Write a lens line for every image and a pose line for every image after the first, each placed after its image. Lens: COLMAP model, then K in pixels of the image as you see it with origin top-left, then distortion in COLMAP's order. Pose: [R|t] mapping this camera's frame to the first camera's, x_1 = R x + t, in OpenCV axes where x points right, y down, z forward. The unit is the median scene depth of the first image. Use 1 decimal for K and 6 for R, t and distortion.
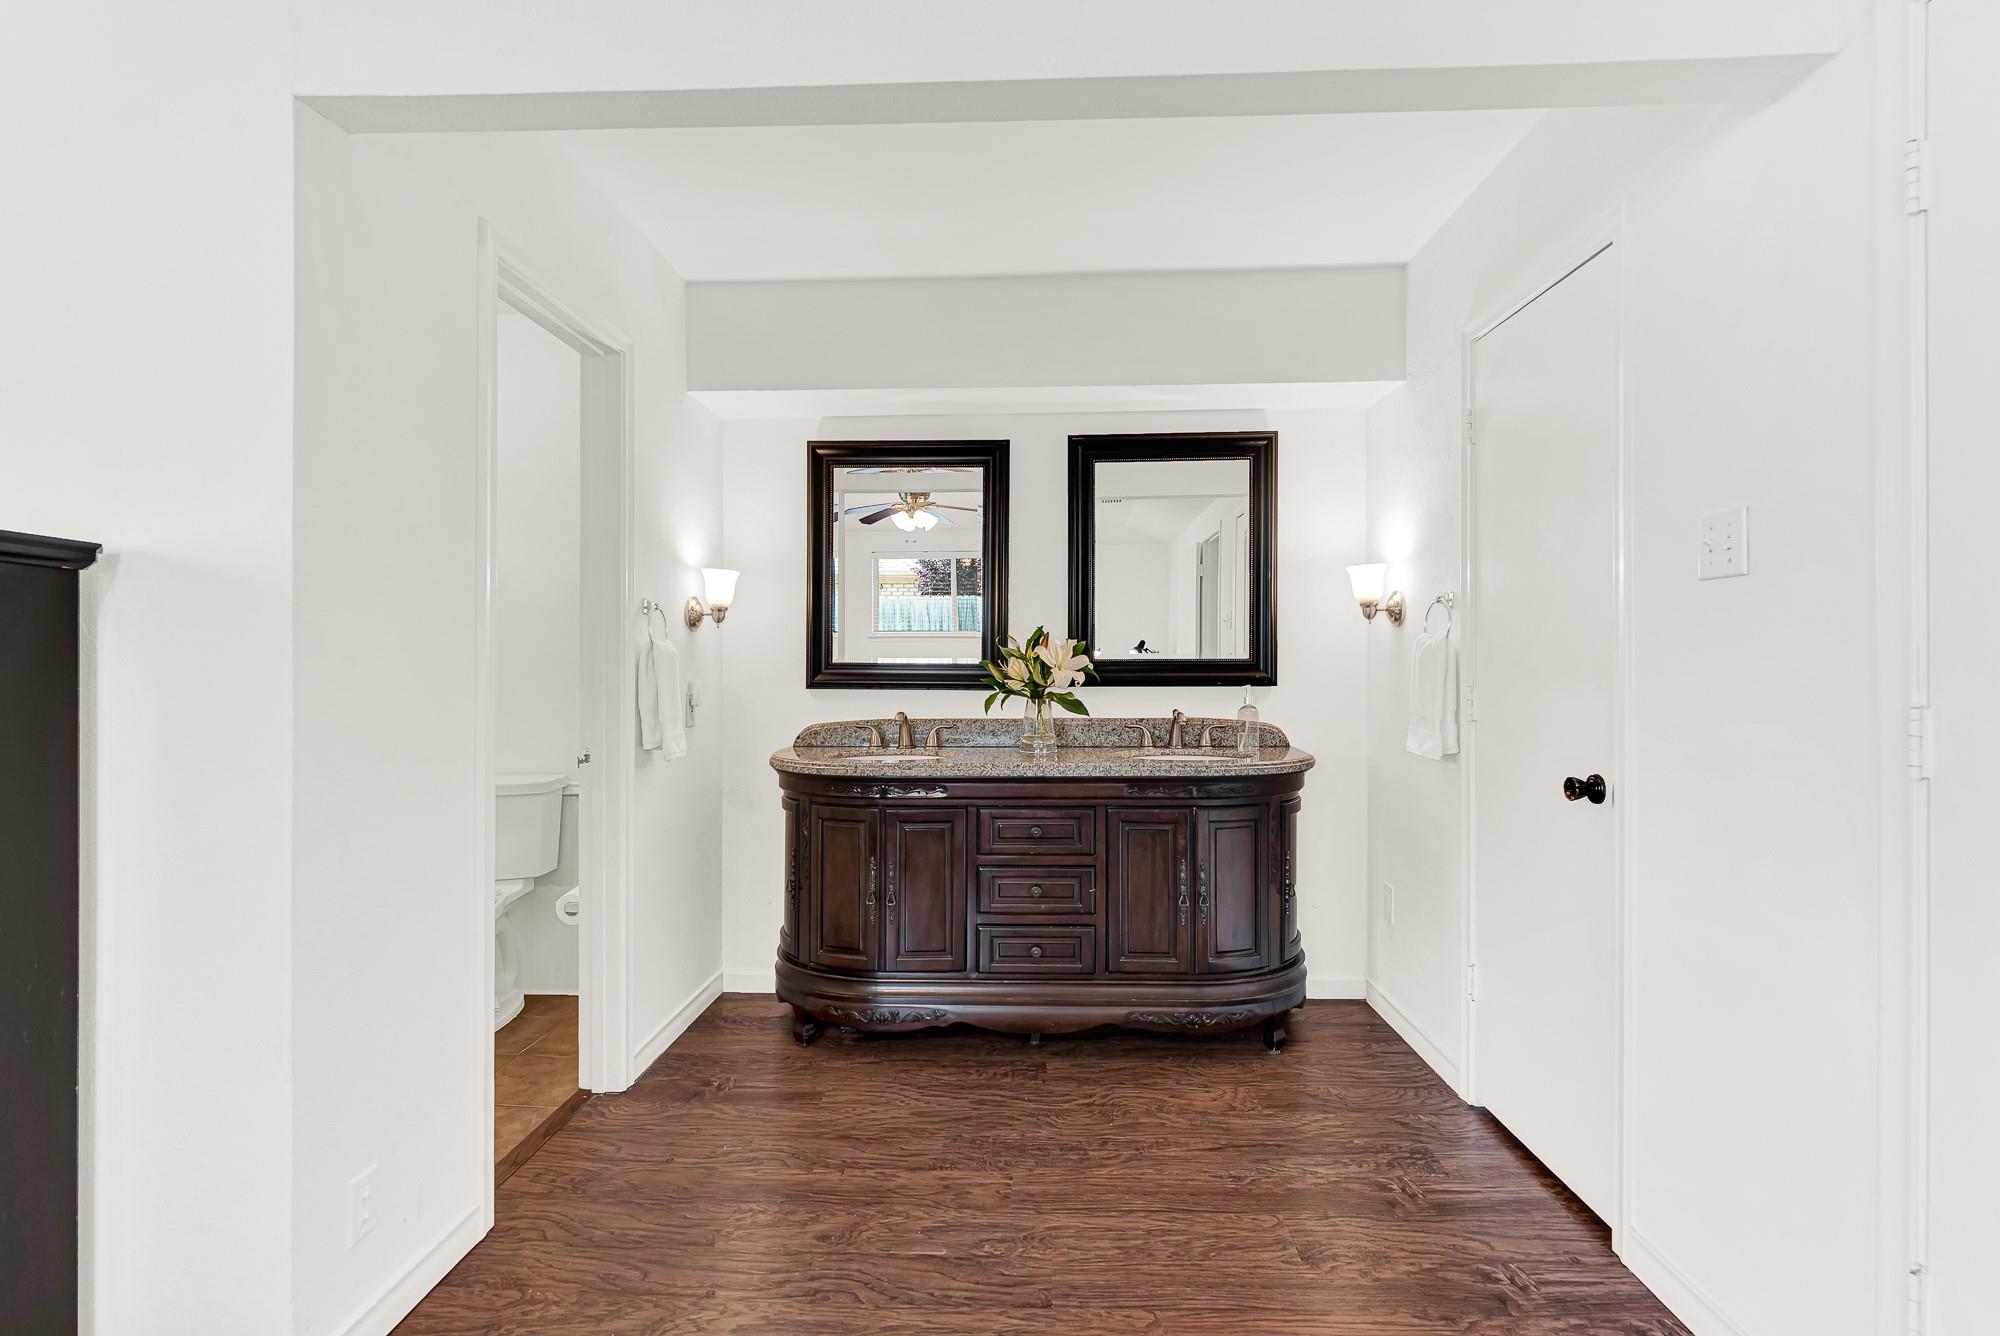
lens RADIAL K [[953.9, 0, 988.5], [0, 953.9, 684.1], [0, 0, 1]] dist [0.012589, -0.000490]
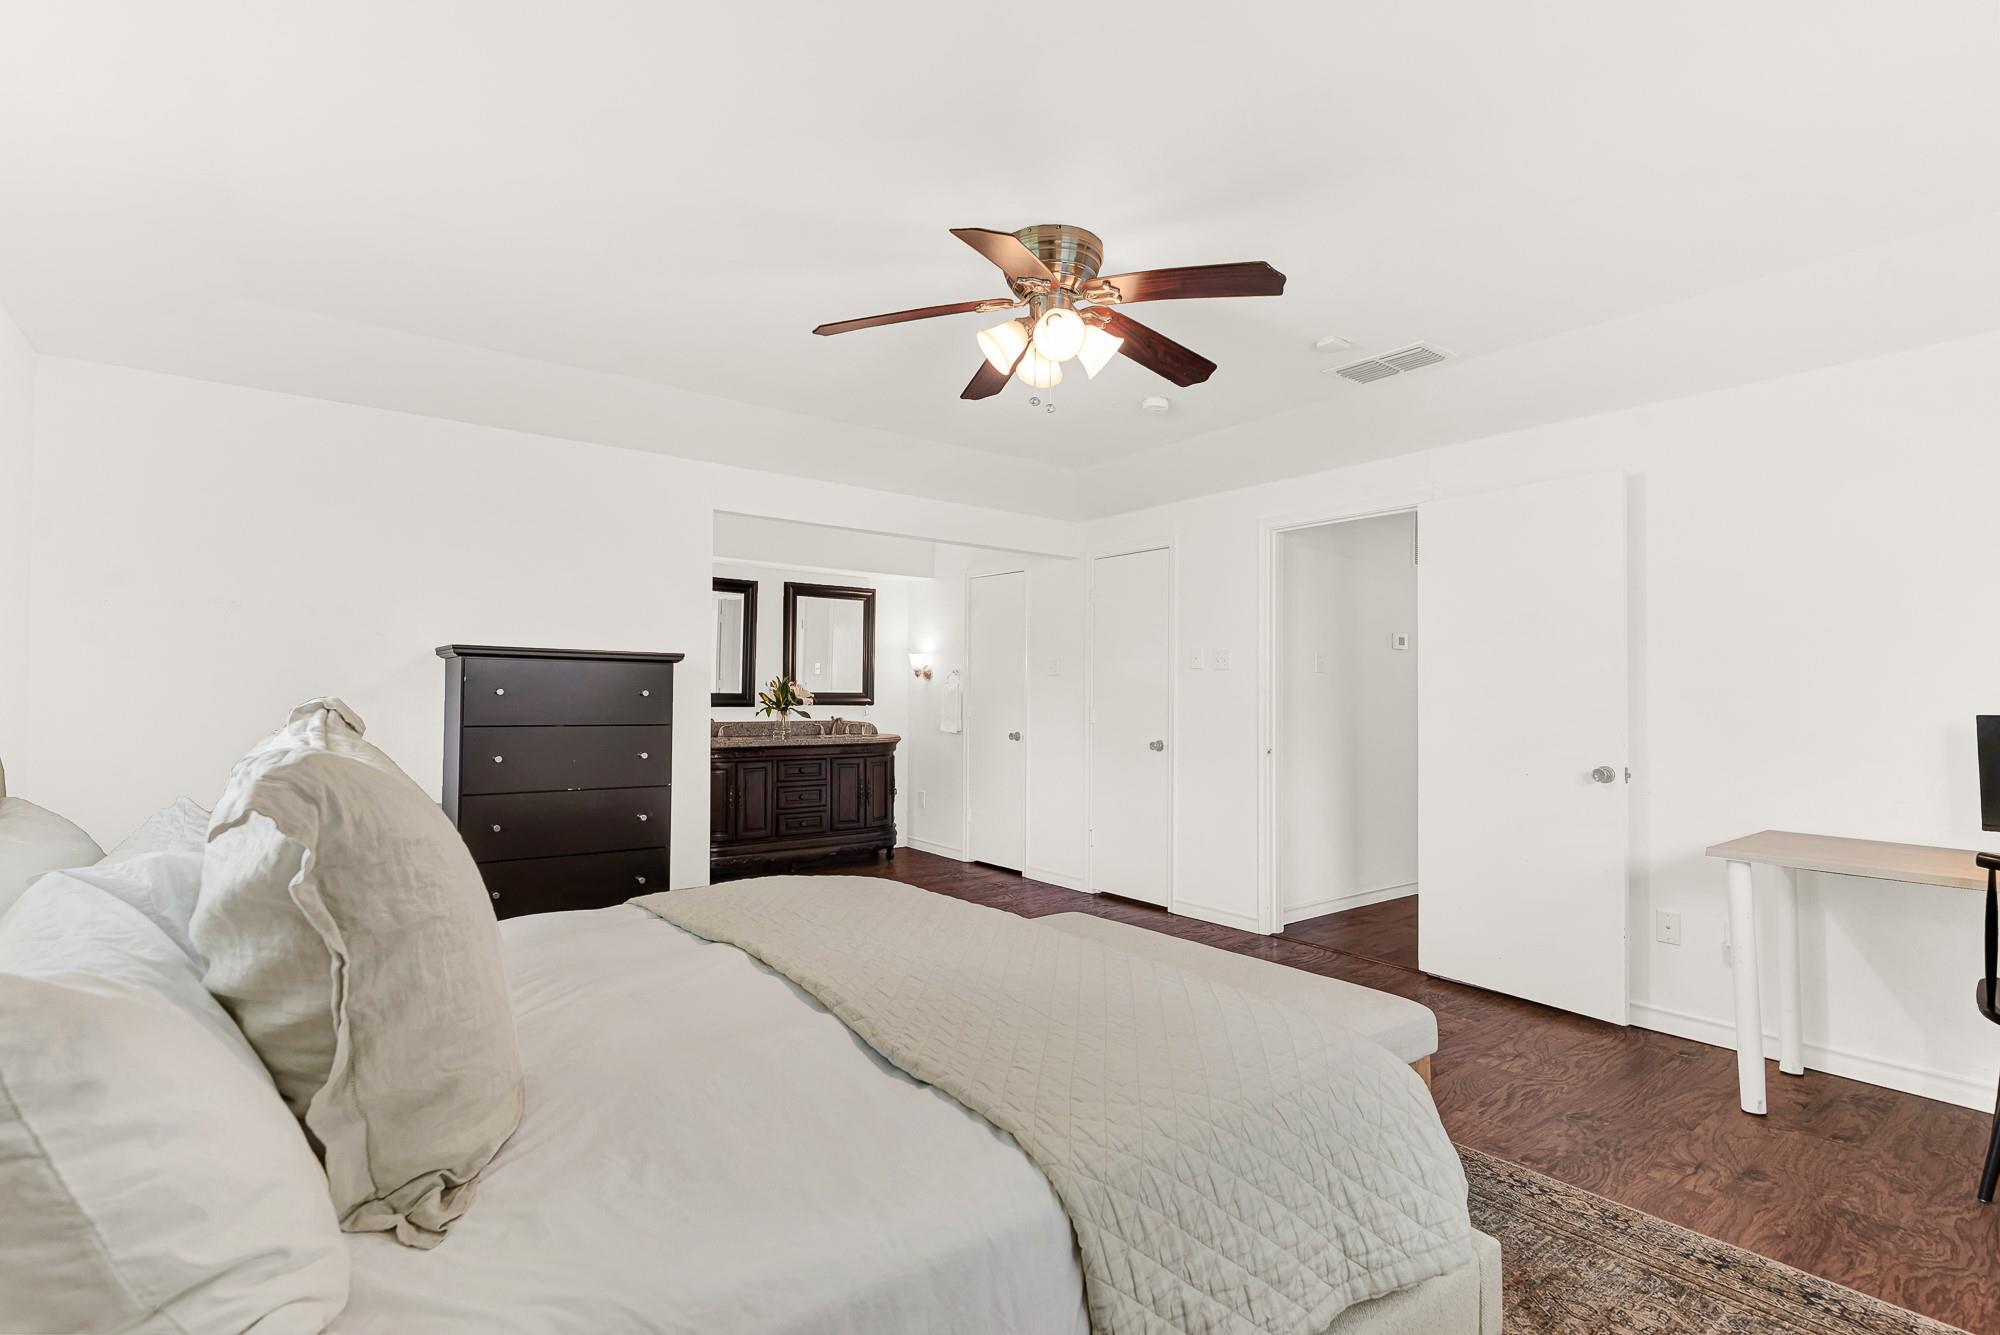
lens RADIAL K [[953.9, 0, 1012.5], [0, 953.9, 678.8], [0, 0, 1]] dist [0.012589, -0.000490]
pose [[0.758791, 0.016100, 0.651135, -0.889108], [-0.001425, 0.999733, -0.023059, -0.008424], [-0.651333, 0.016569, 0.758611, -0.870260]]
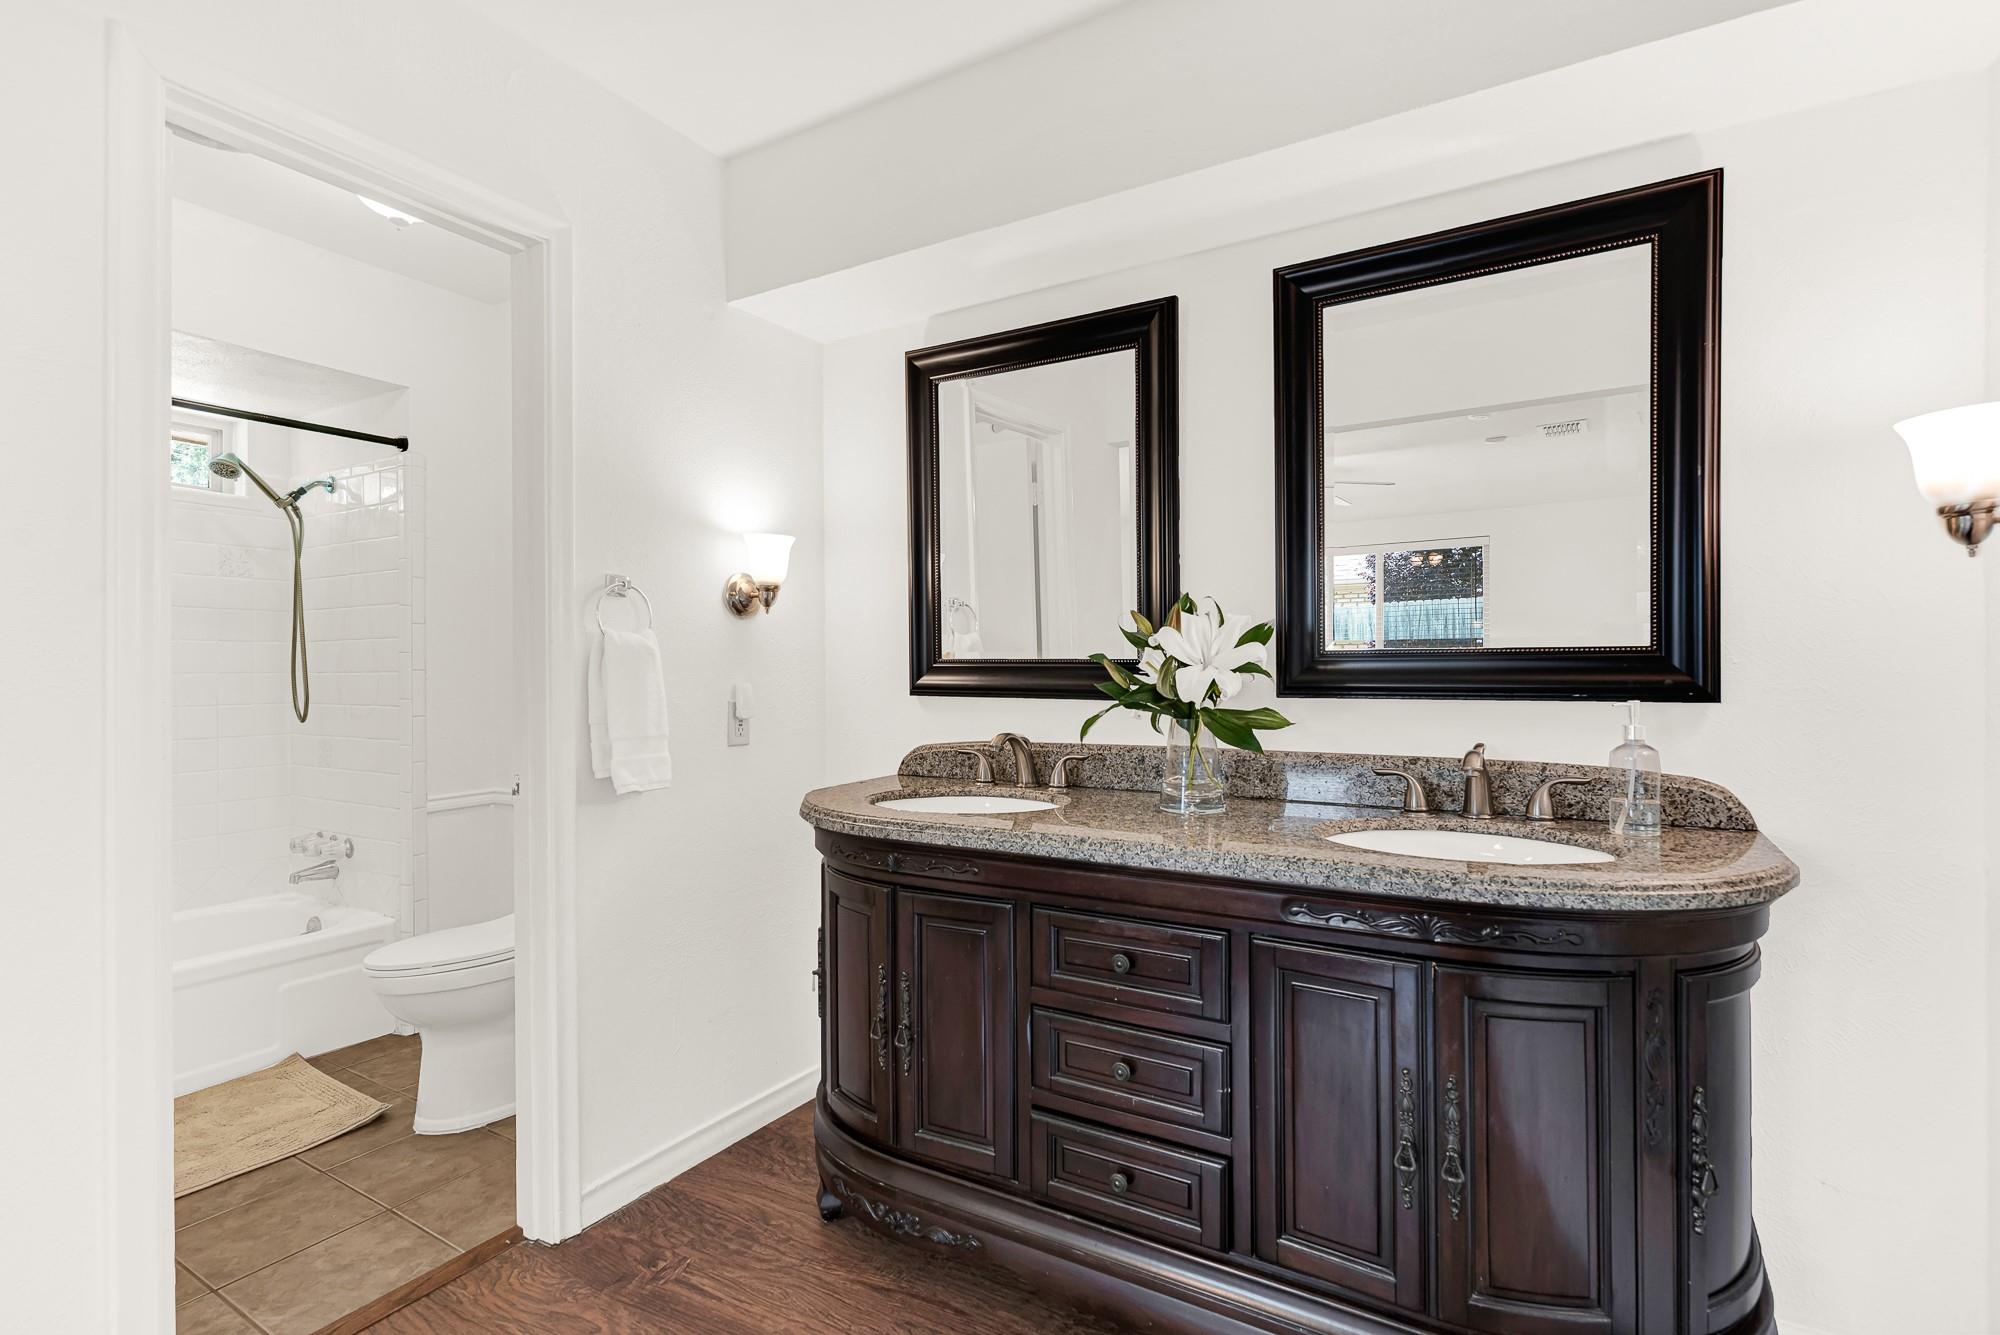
lens RADIAL K [[953.9, 0, 984.2], [0, 953.9, 668.6], [0, 0, 1]] dist [0.012589, -0.000490]
pose [[0.876546, -0.001625, -0.481315, 0.215169], [-0.004706, 0.999918, -0.011946, -0.007486], [0.481295, 0.012736, 0.876466, 0.412870]]
